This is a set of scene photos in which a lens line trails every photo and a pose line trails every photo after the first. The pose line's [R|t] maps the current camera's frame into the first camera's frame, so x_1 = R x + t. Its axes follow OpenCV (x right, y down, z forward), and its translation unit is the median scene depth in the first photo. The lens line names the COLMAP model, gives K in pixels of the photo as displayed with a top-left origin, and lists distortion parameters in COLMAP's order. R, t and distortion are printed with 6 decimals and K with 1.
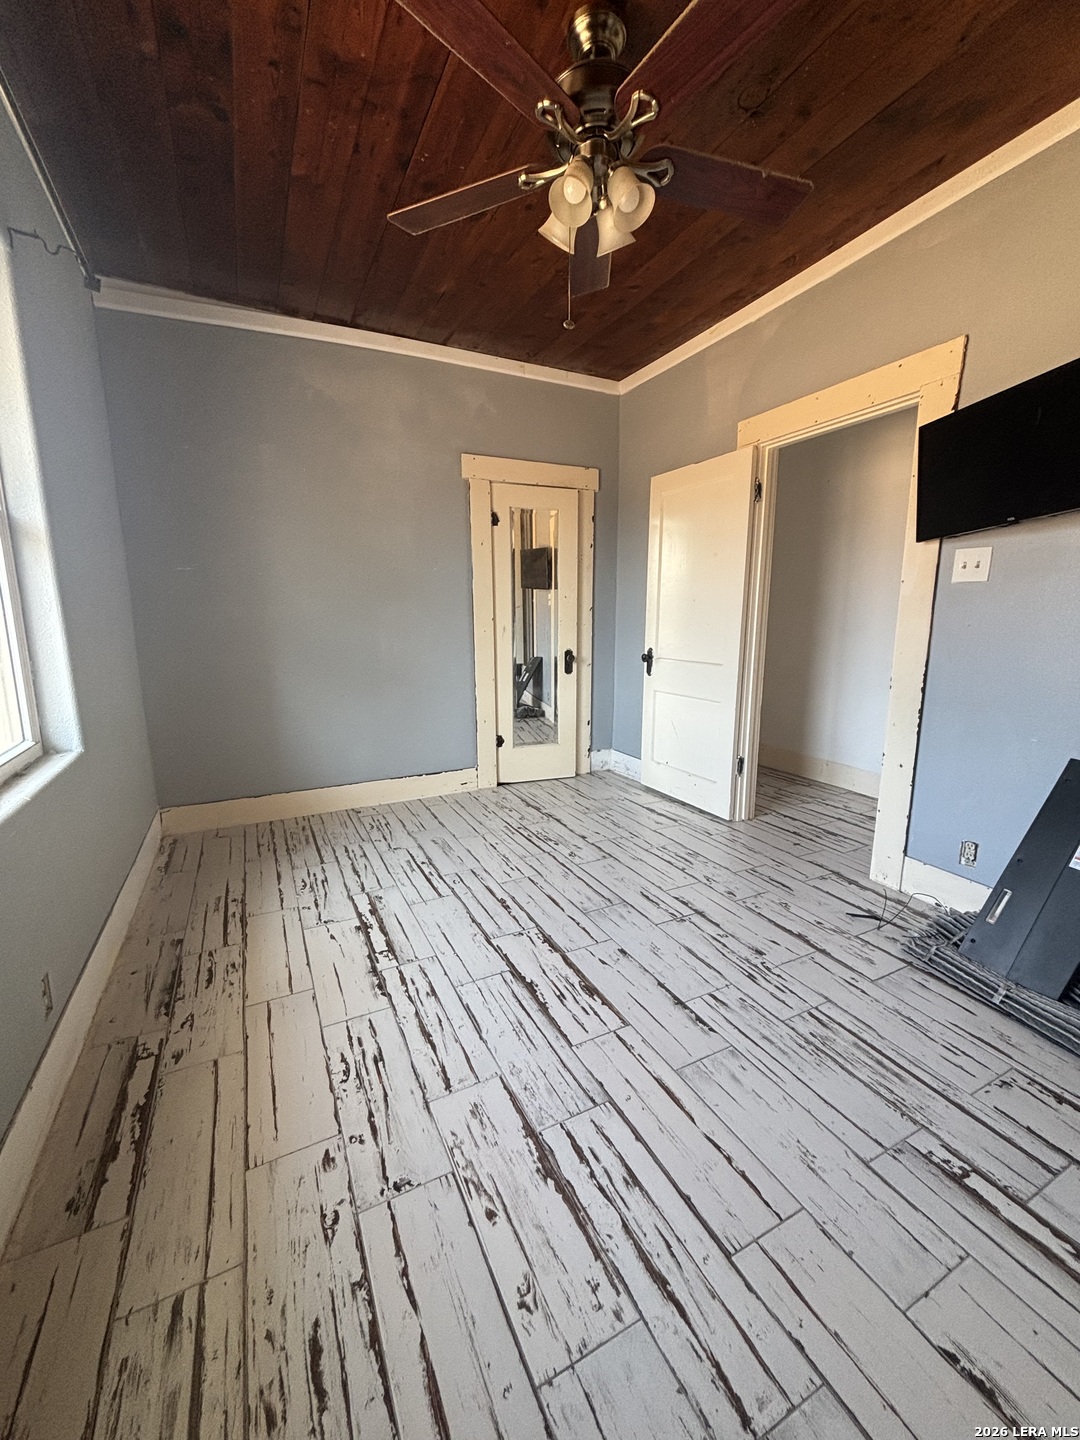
lens RADIAL K [[582.4, 0, 540.0], [0, 582.4, 720.0], [0, 0, 1]] dist [-0.003001, 0.004193]
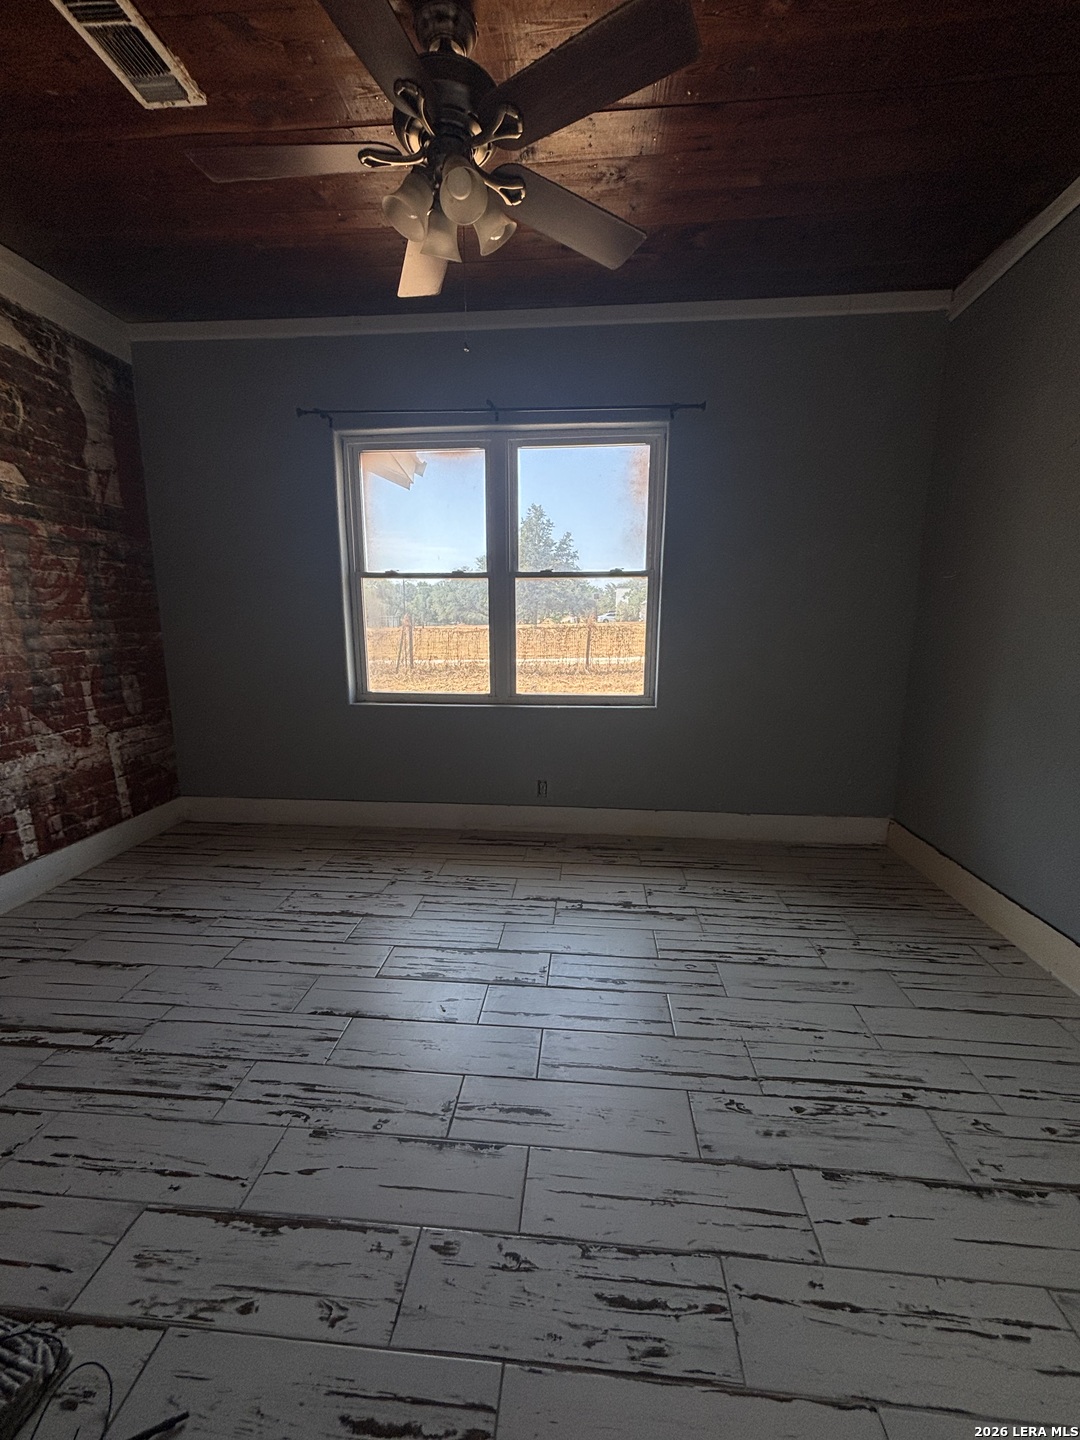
lens RADIAL K [[629.6, 0, 540.0], [0, 629.6, 720.0], [0, 0, 1]] dist [-0.001721, 0.013394]
pose [[-0.550999, 0.146809, -0.821491, 0.822121], [-0.148316, 0.951504, 0.269523, -0.317656], [0.821220, 0.270347, -0.502504, 1.550629]]
